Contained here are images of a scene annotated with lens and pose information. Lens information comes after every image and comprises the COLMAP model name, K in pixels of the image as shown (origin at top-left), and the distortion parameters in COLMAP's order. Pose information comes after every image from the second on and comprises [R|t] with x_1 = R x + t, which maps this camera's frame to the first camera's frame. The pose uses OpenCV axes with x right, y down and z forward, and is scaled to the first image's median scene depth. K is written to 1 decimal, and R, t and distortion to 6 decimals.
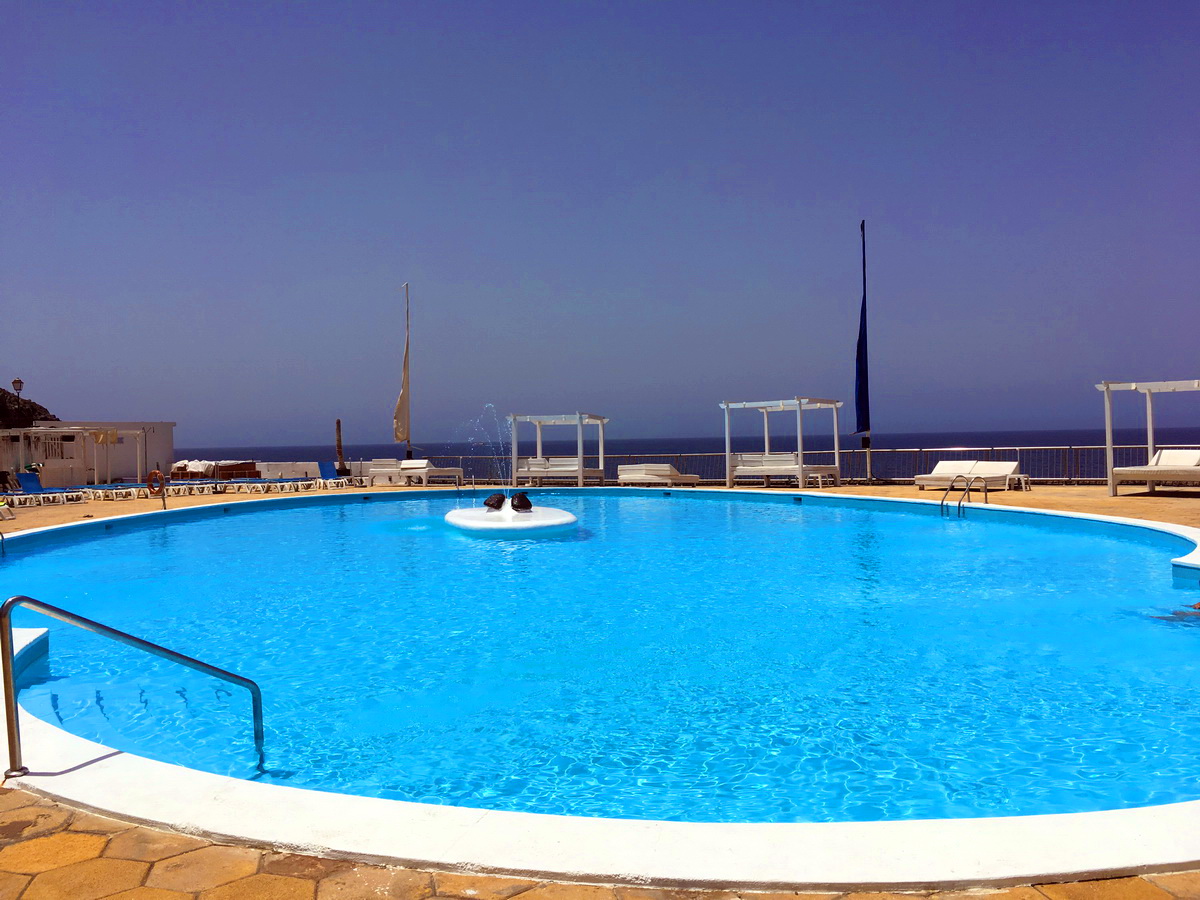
lens RADIAL K [[1022.1, 0, 597.4], [0, 1022.1, 449.6], [0, 0, 1]] dist [0.069974, -0.110444]
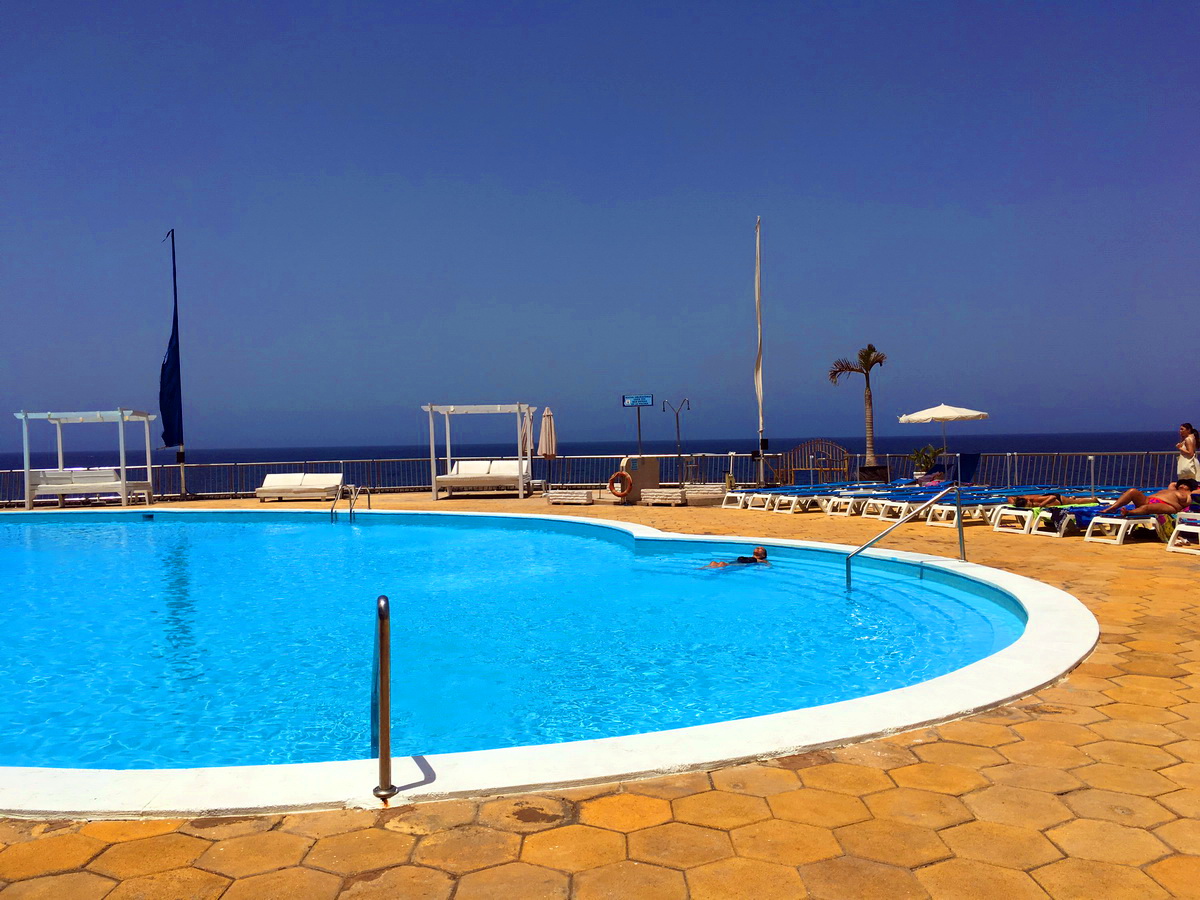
lens RADIAL K [[1022.1, 0, 597.4], [0, 1022.1, 449.6], [0, 0, 1]] dist [0.069974, -0.110444]
pose [[0.694034, 0.002411, 0.719938, -0.185578], [0.011332, 0.999834, -0.014272, 0.004798], [-0.719853, 0.018063, 0.693892, 0.039905]]
